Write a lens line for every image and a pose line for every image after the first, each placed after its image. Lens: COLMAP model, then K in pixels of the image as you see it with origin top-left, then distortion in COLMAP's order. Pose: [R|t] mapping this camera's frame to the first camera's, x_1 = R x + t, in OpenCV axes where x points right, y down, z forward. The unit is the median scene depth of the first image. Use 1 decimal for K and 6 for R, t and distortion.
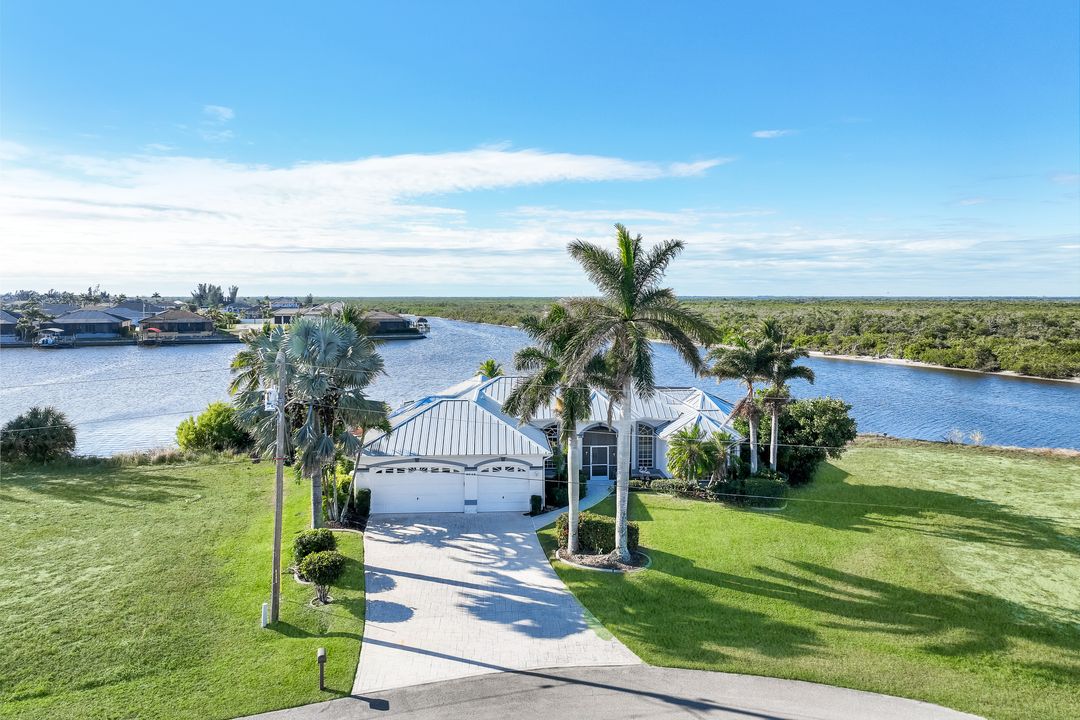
lens RADIAL K [[786.8, 0, 540.0], [0, 786.8, 360.0], [0, 0, 1]] dist [0.001923, 0.004085]
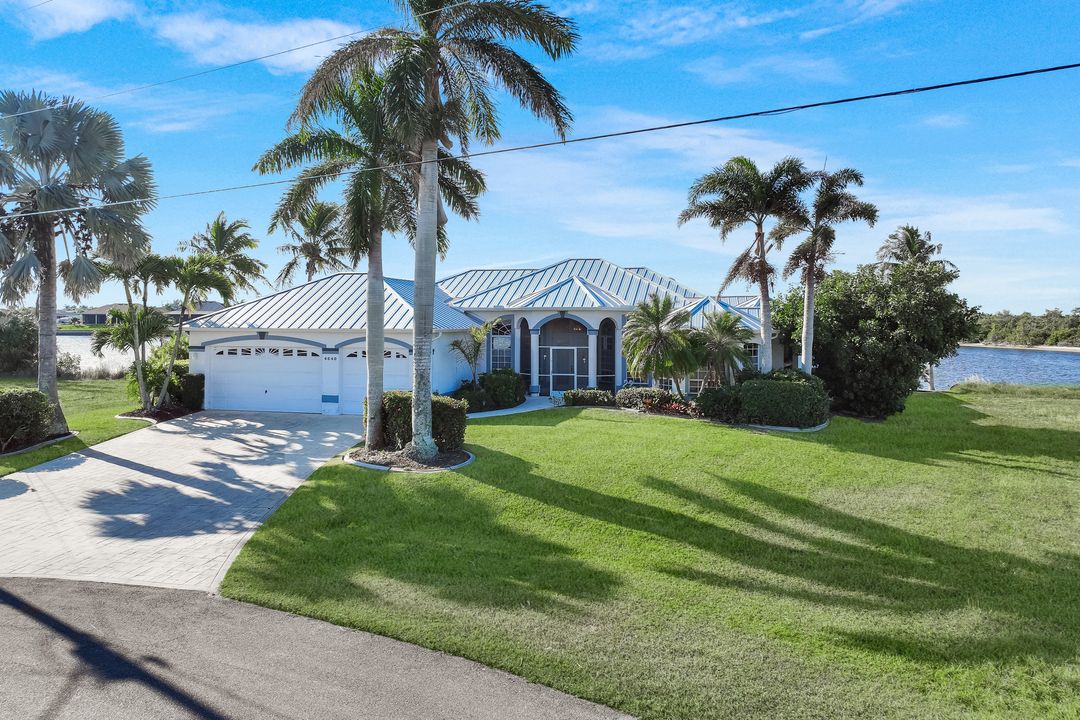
lens RADIAL K [[786.8, 0, 540.0], [0, 786.8, 360.0], [0, 0, 1]] dist [0.001923, 0.004085]
pose [[0.954434, 0.014730, -0.298058, 0.301762], [-0.025613, 0.999139, -0.032639, 0.165267], [0.297321, 0.038786, 0.953989, 0.385302]]
